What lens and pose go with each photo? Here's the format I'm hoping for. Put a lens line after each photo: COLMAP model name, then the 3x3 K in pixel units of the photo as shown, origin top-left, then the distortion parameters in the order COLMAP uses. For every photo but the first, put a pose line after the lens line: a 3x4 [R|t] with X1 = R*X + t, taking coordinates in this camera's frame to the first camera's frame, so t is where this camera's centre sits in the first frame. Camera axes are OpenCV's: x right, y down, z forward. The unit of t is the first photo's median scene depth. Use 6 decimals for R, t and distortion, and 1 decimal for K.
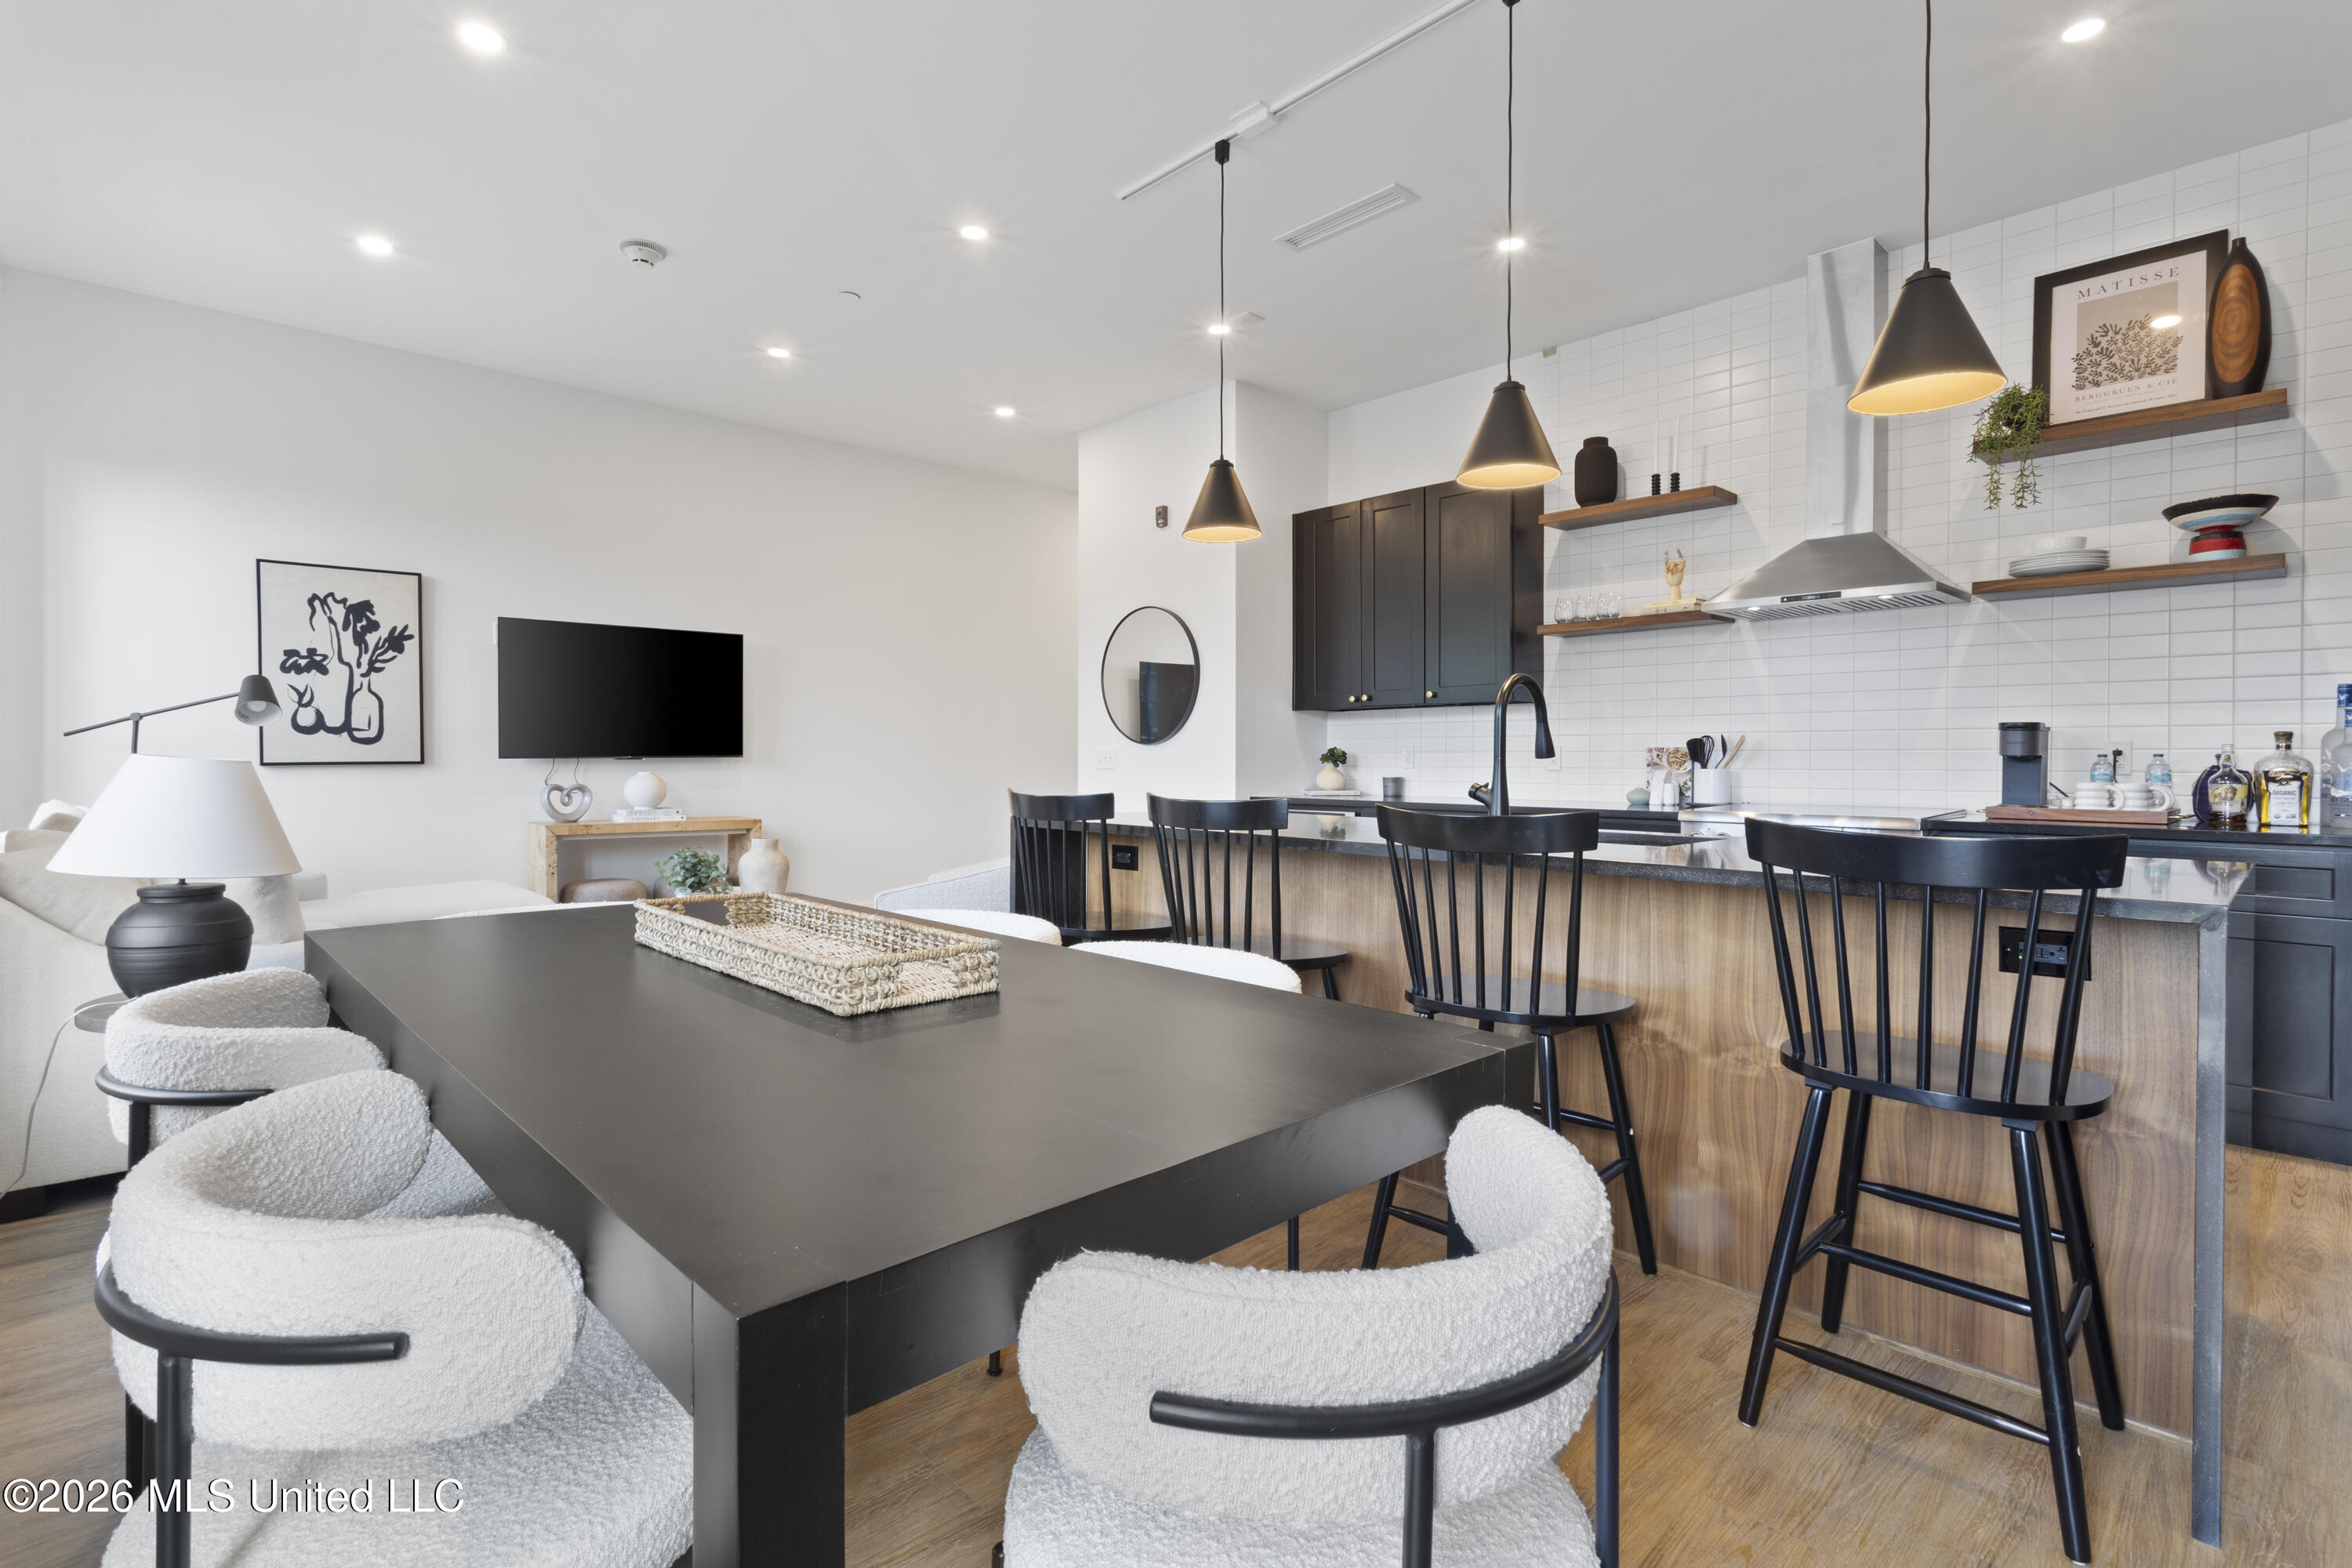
lens RADIAL K [[1081.5, 0, 1187.6], [0, 1081.5, 767.4], [0, 0, 1]] dist [0.003303, -0.001837]
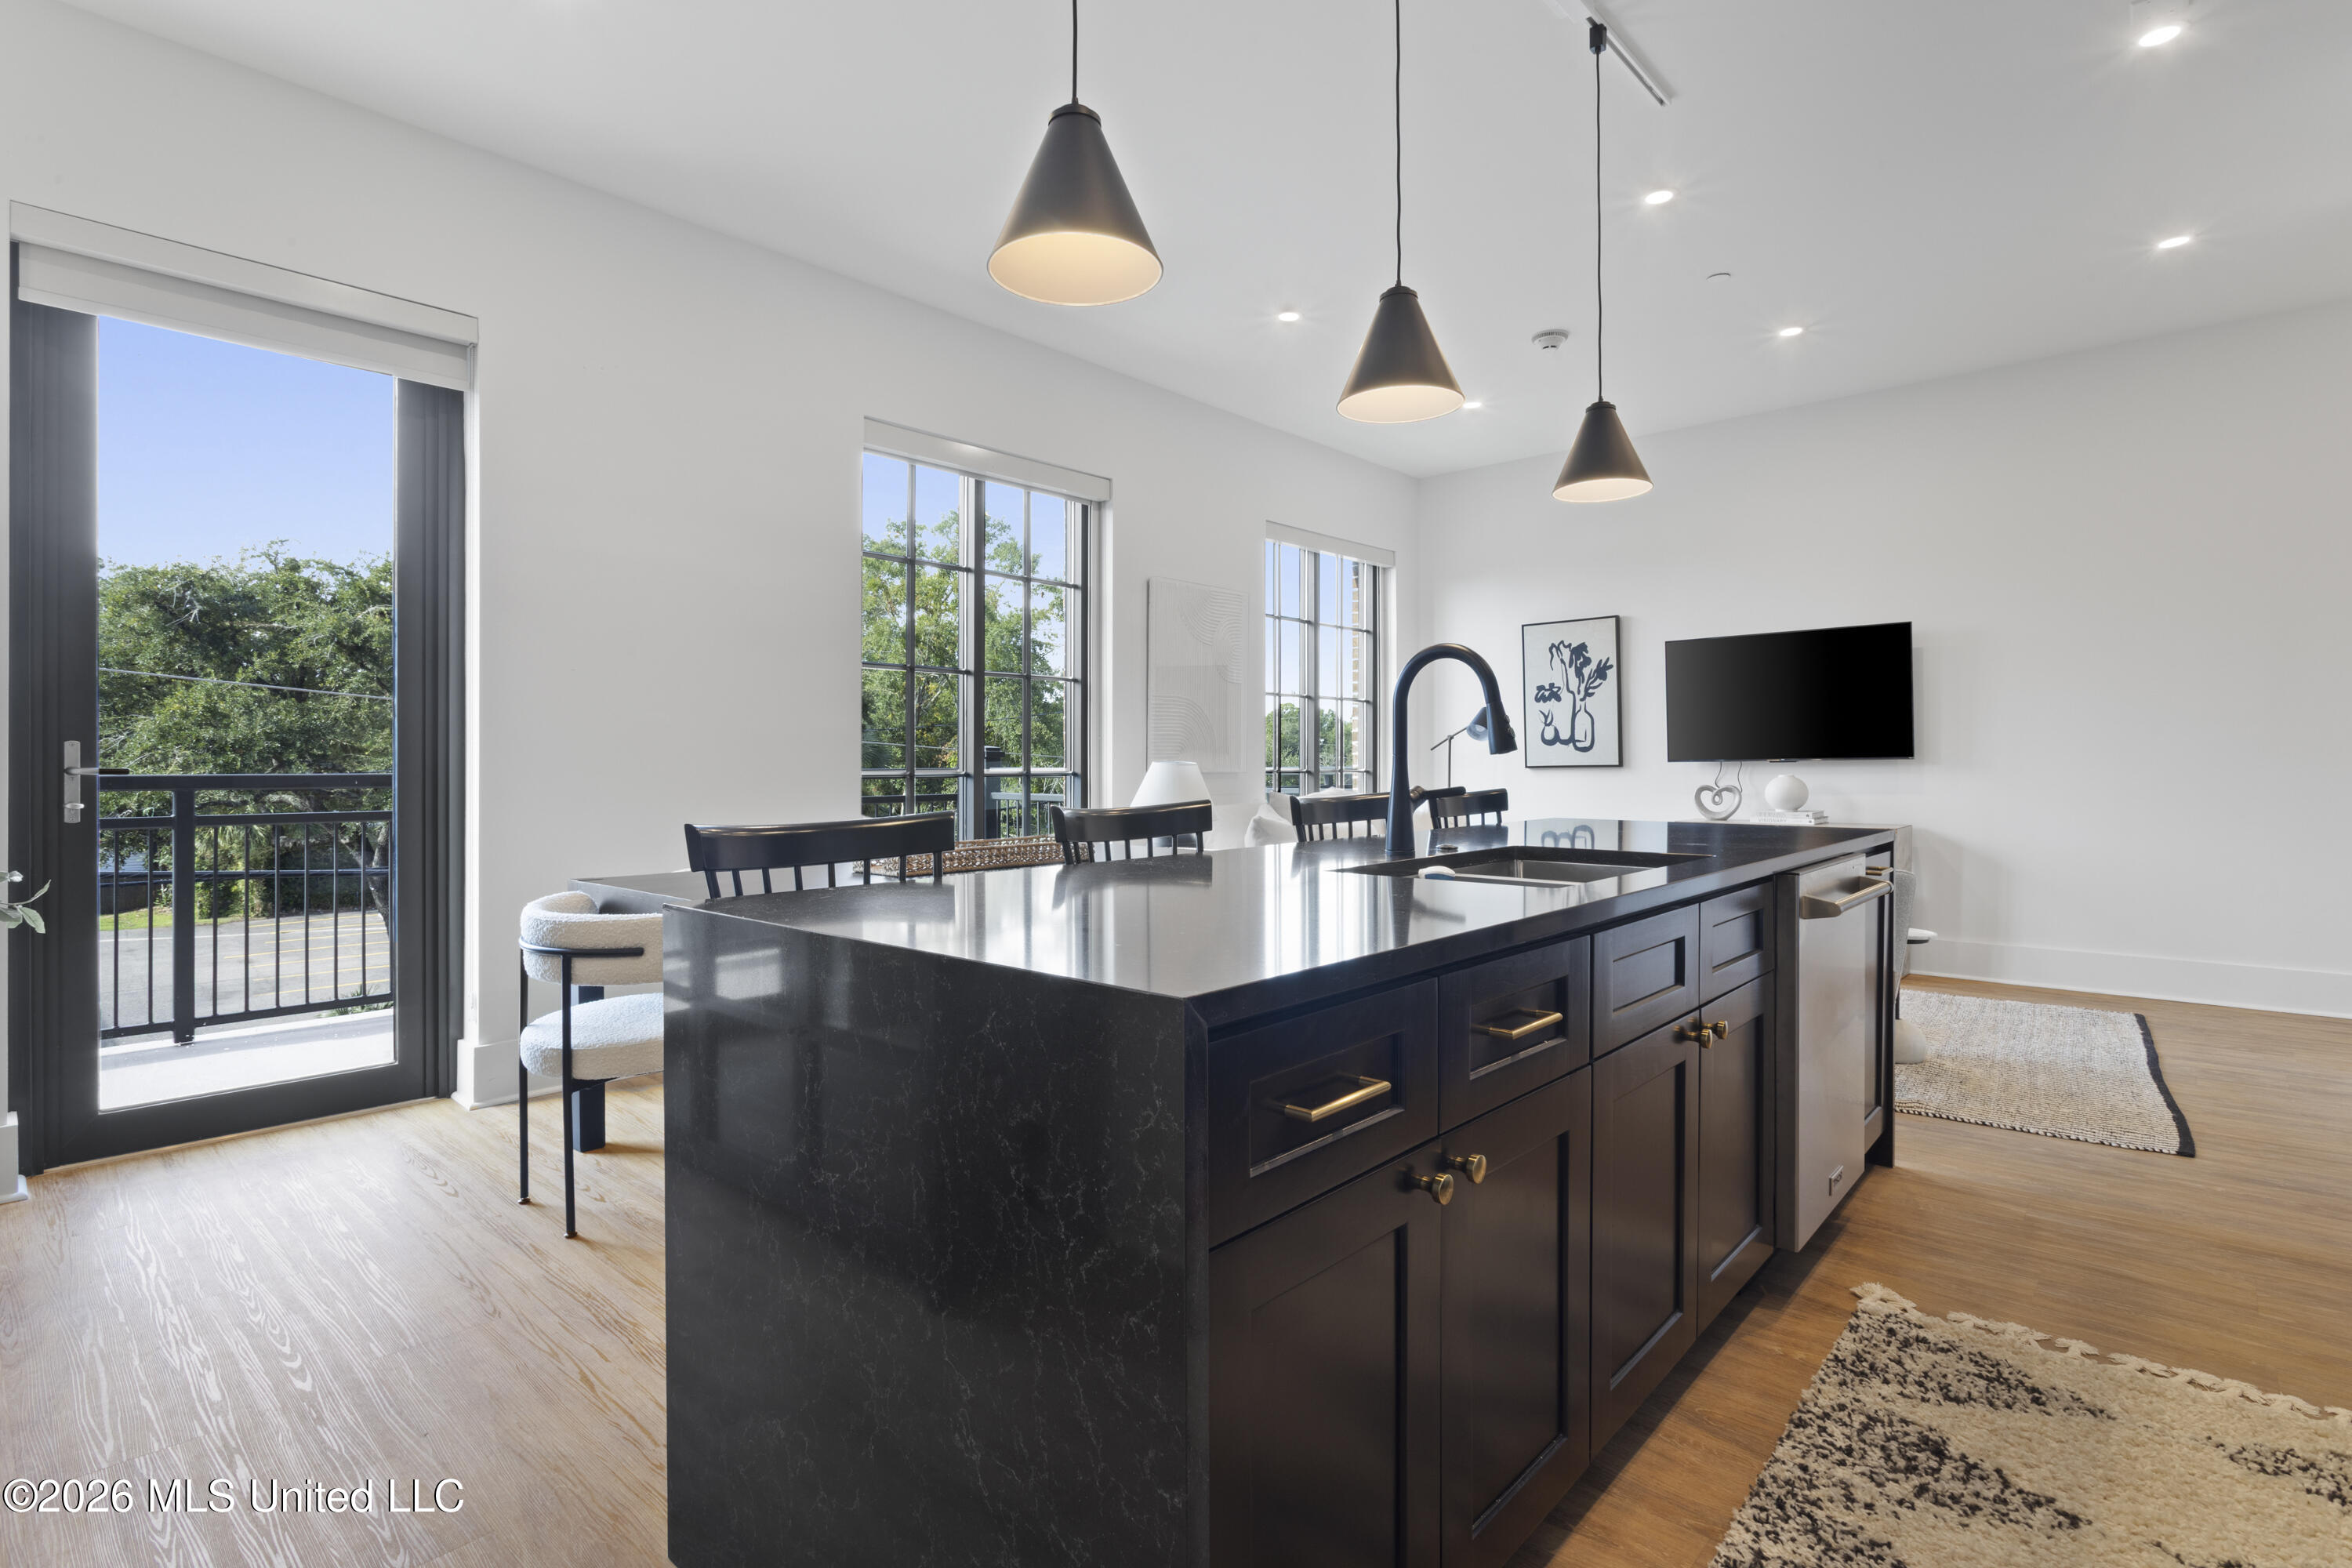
lens RADIAL K [[1155.2, 0, 1168.5], [0, 1155.2, 762.1], [0, 0, 1]] dist [-0.013275, 0.005917]
pose [[0.066934, -0.006208, -0.997738, 0.755232], [-0.004119, 0.999970, -0.006498, 0.002521], [0.997749, 0.004544, 0.066906, 0.507731]]
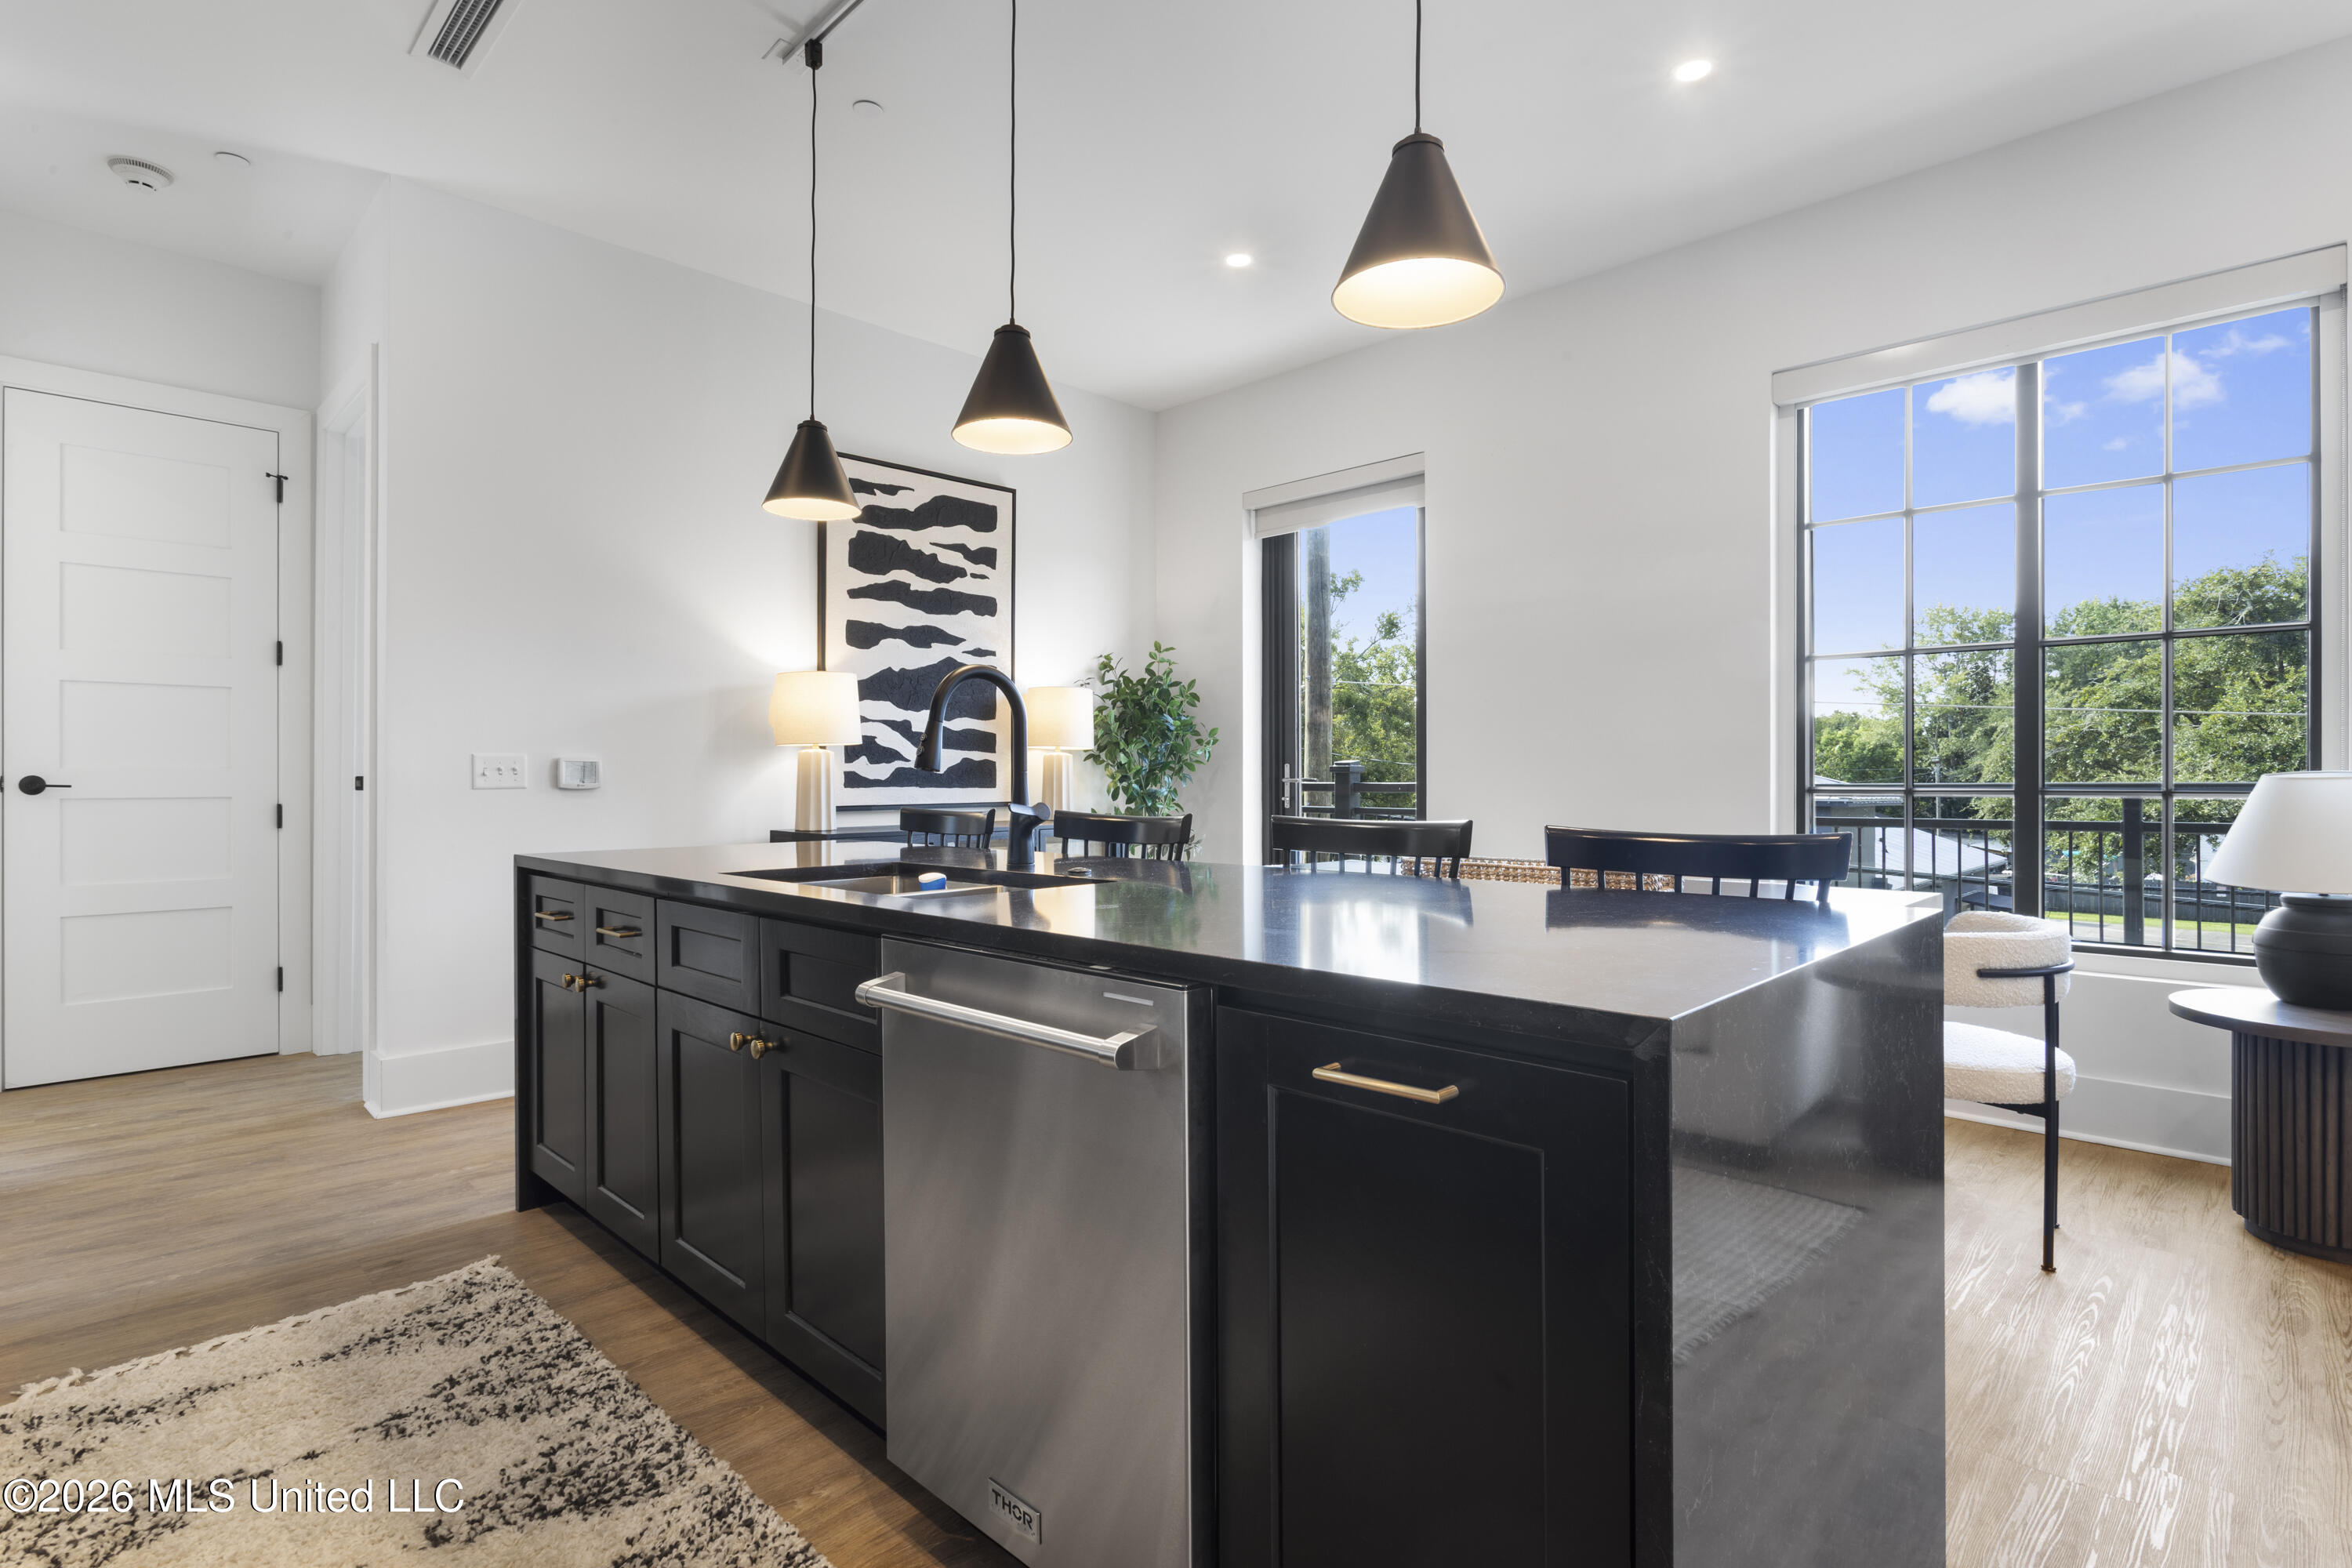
lens RADIAL K [[1155.2, 0, 1172.8], [0, 1155.2, 778.5], [0, 0, 1]] dist [-0.013275, 0.005917]
pose [[-0.999776, -0.003551, -0.020856, 0.081844], [-0.003766, 0.999940, 0.010278, -0.009248], [0.020818, 0.010355, -0.999730, 1.308377]]
